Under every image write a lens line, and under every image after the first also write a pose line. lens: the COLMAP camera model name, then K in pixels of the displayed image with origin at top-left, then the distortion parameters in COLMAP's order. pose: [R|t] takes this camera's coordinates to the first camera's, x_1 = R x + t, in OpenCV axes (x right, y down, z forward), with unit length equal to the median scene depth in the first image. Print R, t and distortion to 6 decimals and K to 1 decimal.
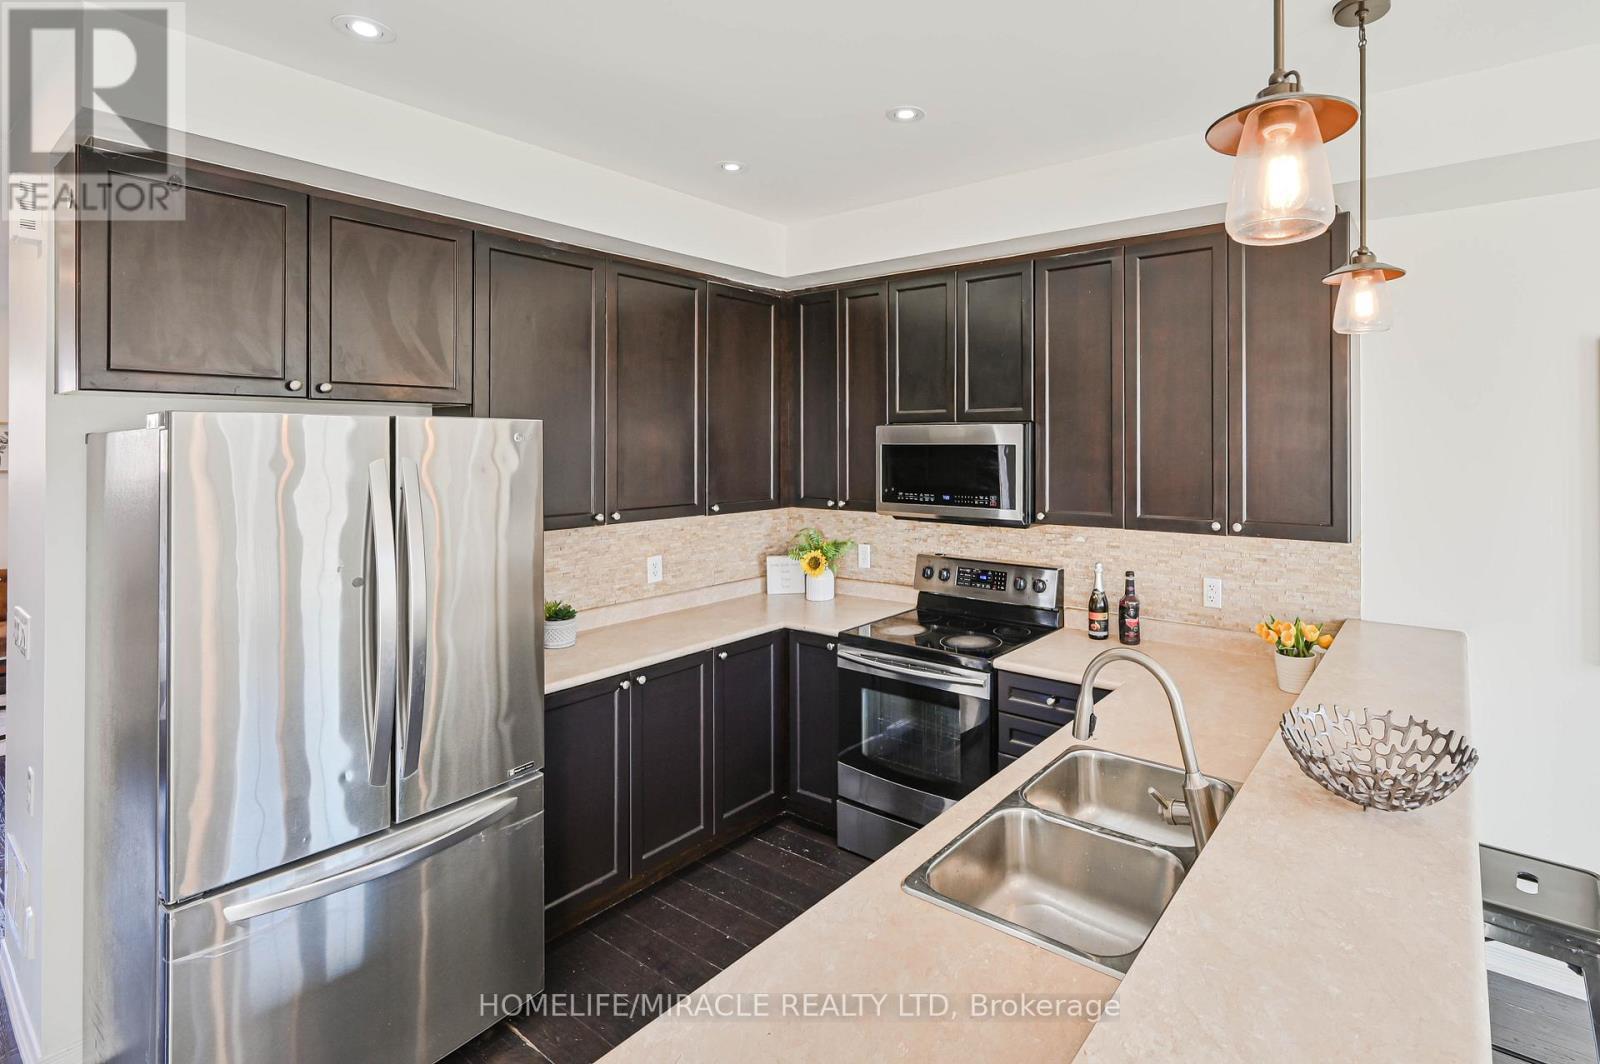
lens RADIAL K [[762.5, 0, 971.3], [0, 762.5, 432.9], [0, 0, 1]] dist [0.000724, -0.002112]
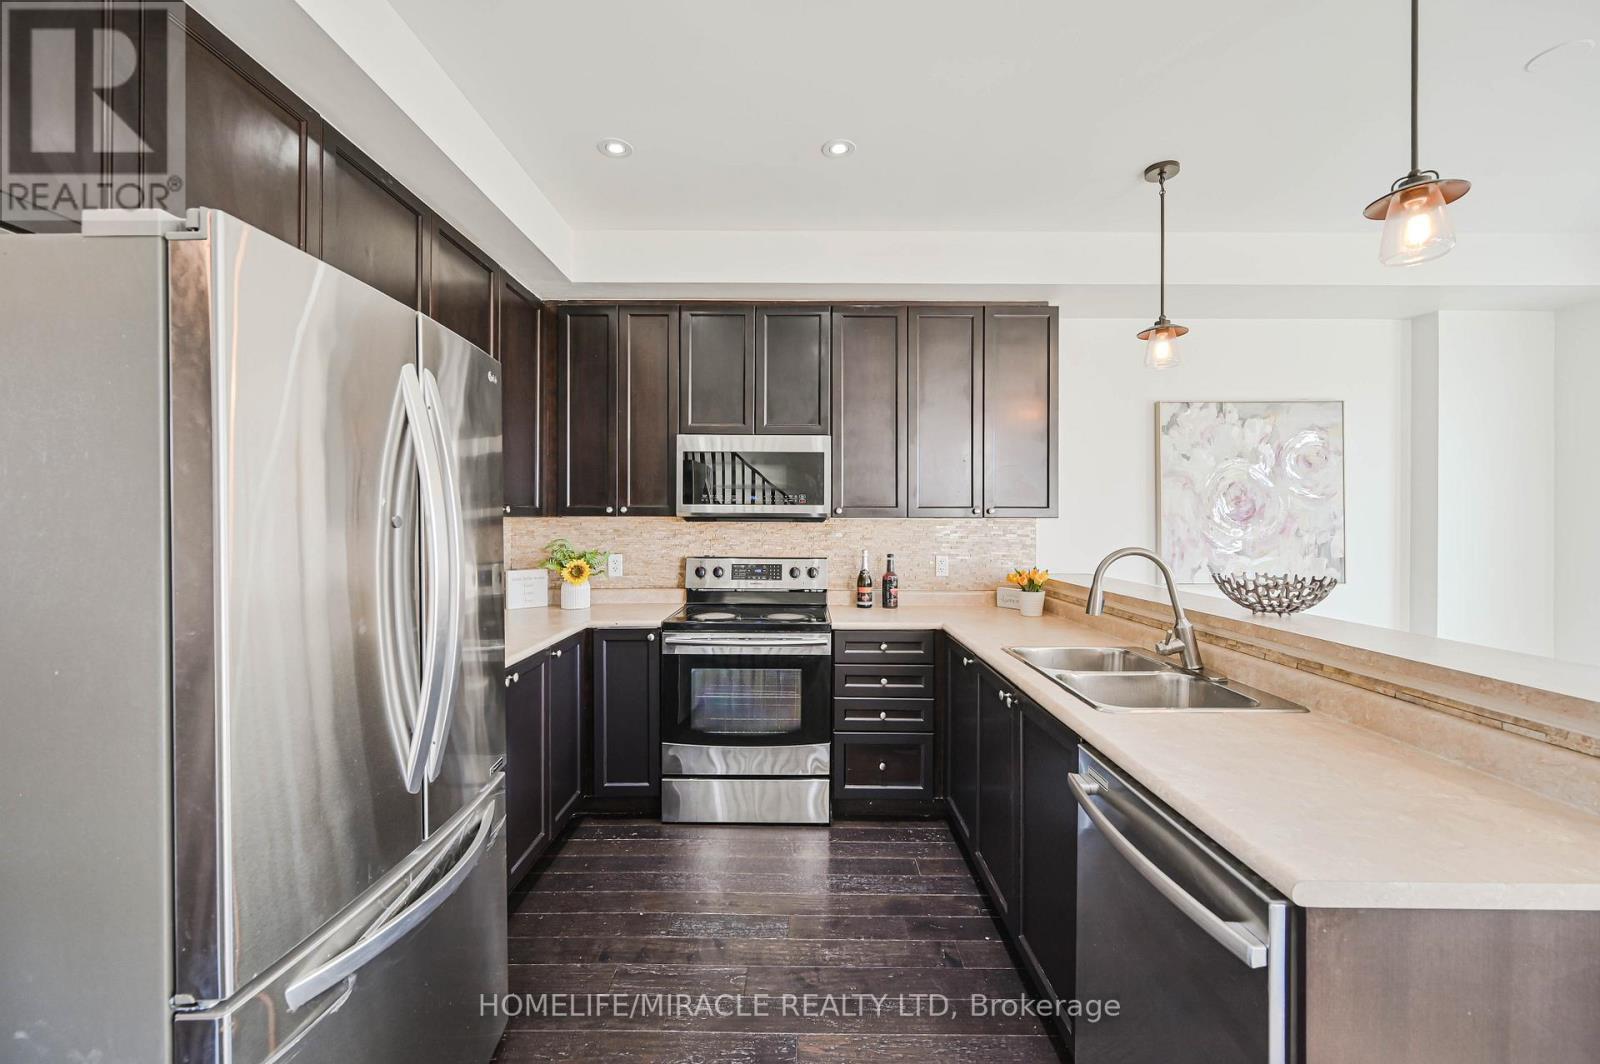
lens RADIAL K [[631.2, 0, 810.1], [0, 631.2, 517.0], [0, 0, 1]] dist [-0.002483, 0.001410]
pose [[0.838215, 0.018367, 0.545031, -0.520356], [-0.016615, 0.999829, -0.008141, 0.129158], [-0.545087, -0.002231, 0.838376, 0.167096]]
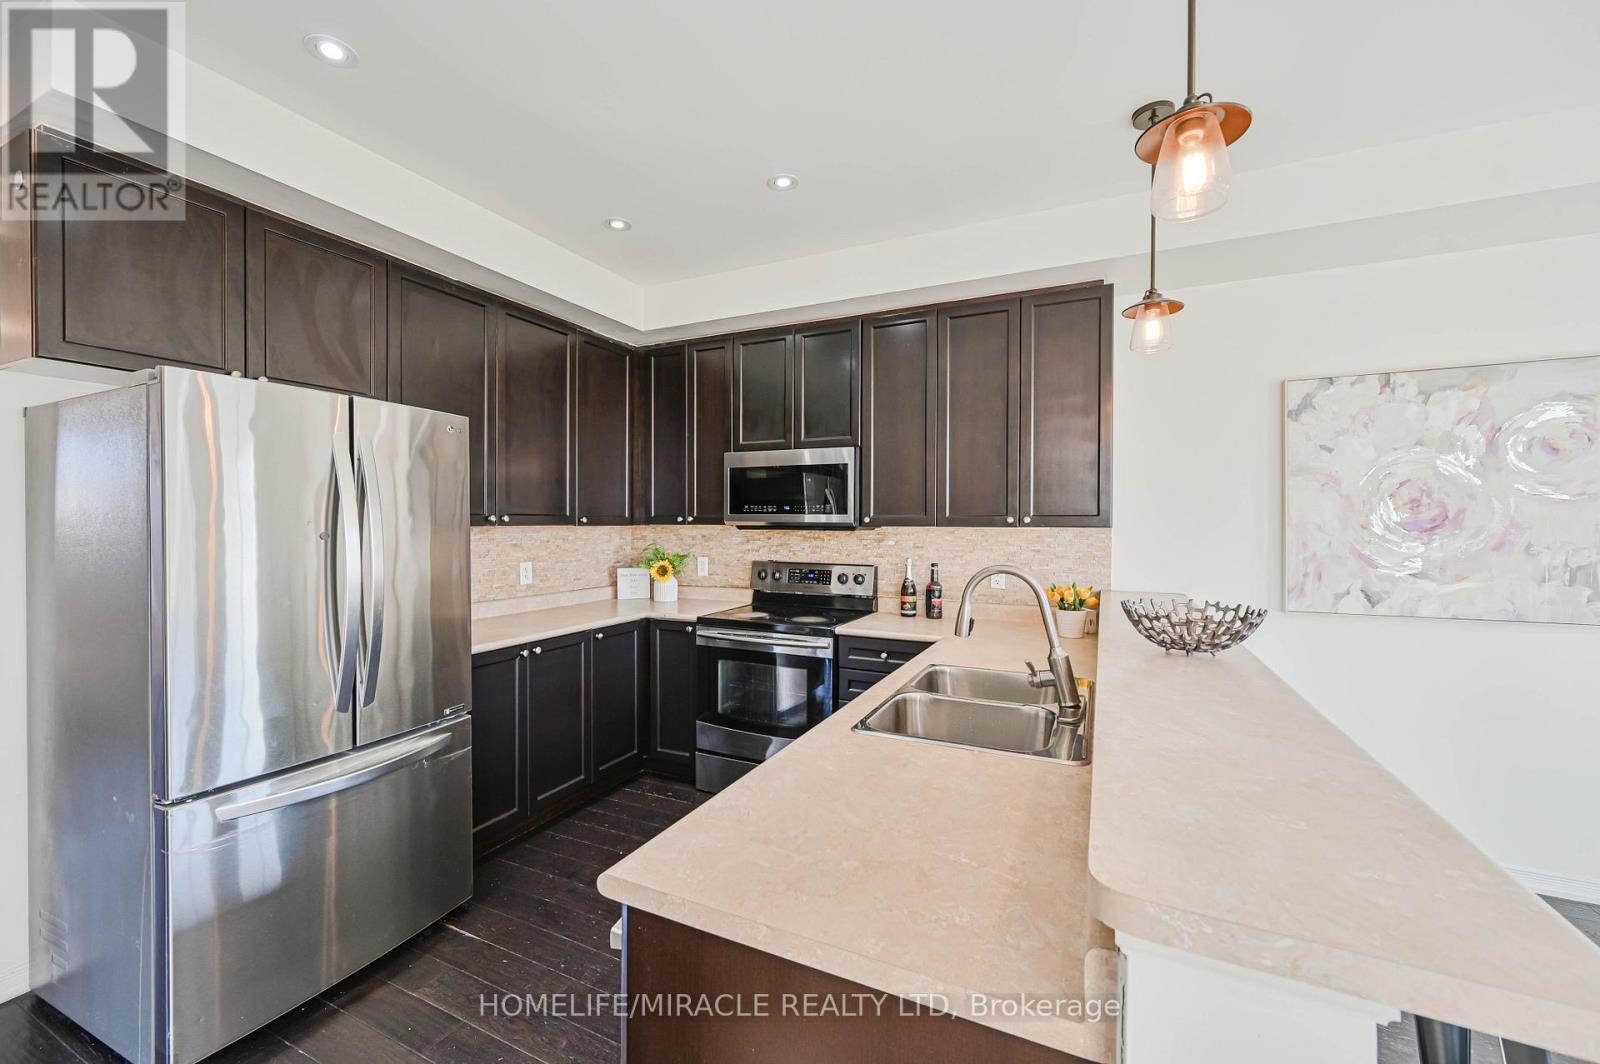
lens RADIAL K [[631.2, 0, 807.8], [0, 631.2, 525.4], [0, 0, 1]] dist [-0.002483, 0.001410]
pose [[0.990146, 0.015757, 0.139153, -0.152936], [-0.017278, 0.999803, 0.009733, 0.110309], [-0.138972, -0.012041, 0.990223, -0.026314]]
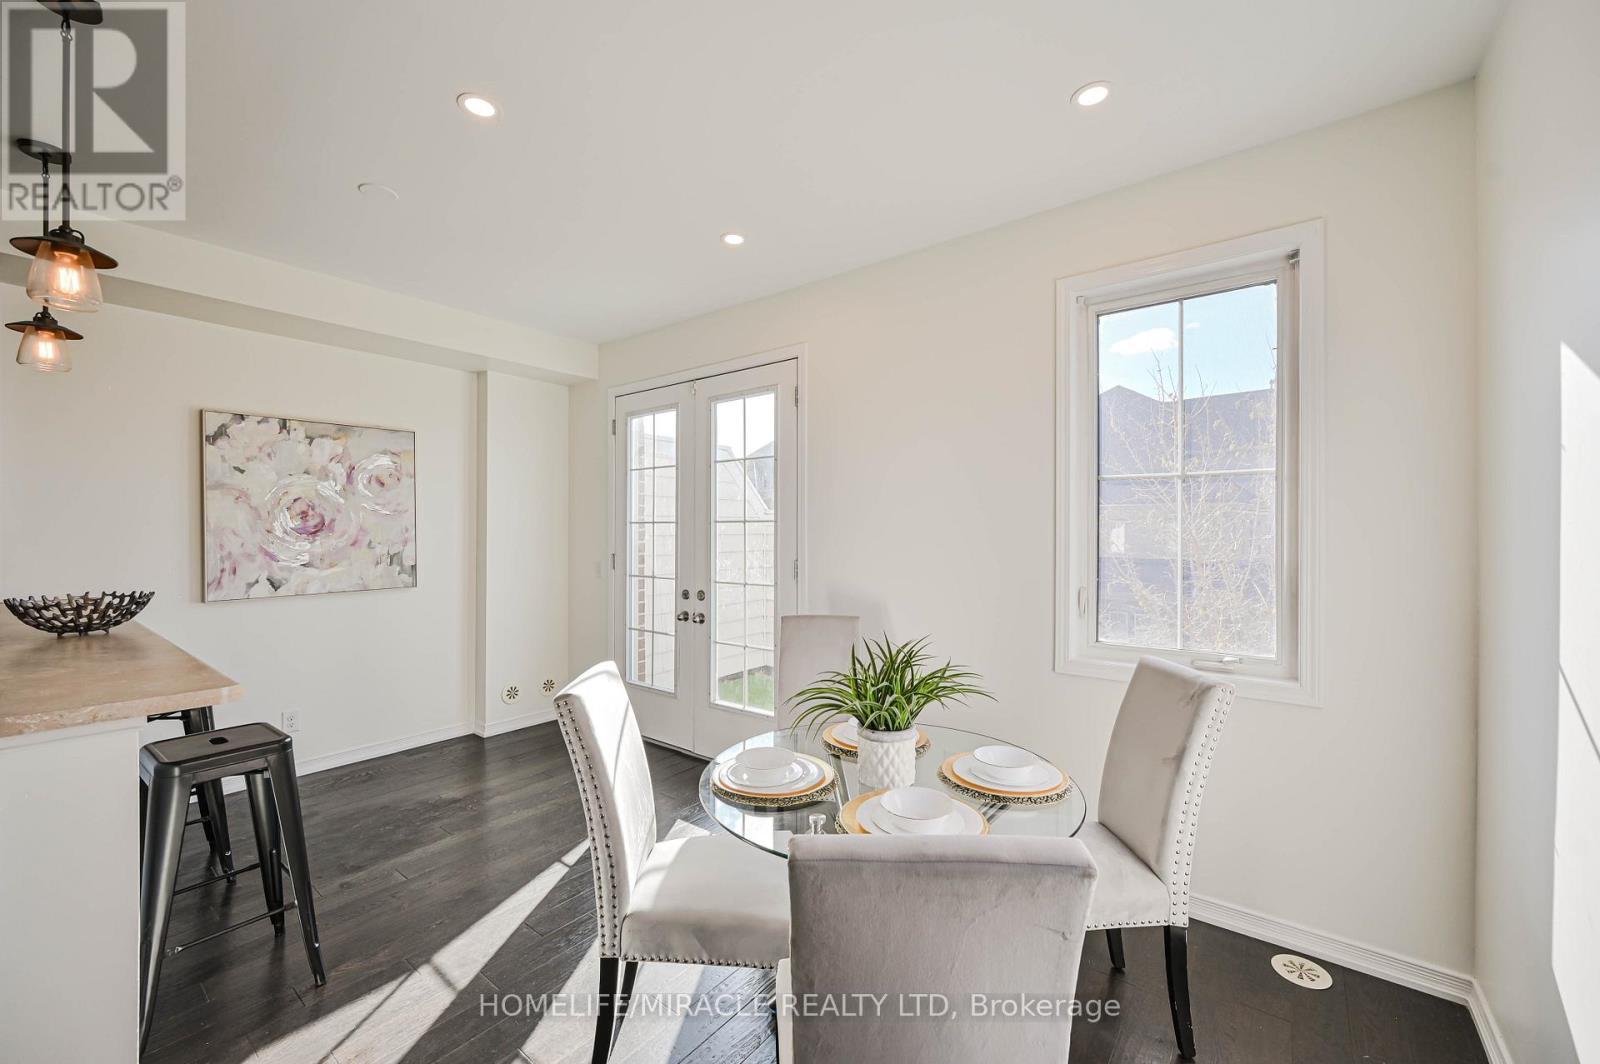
lens RADIAL K [[631.2, 0, 785.9], [0, 631.2, 531.6], [0, 0, 1]] dist [-0.002483, 0.001410]
pose [[0.088673, 0.008479, 0.996025, -0.350734], [-0.009142, 0.999929, -0.007698, 0.108429], [-0.996019, -0.008423, 0.088744, -0.333506]]
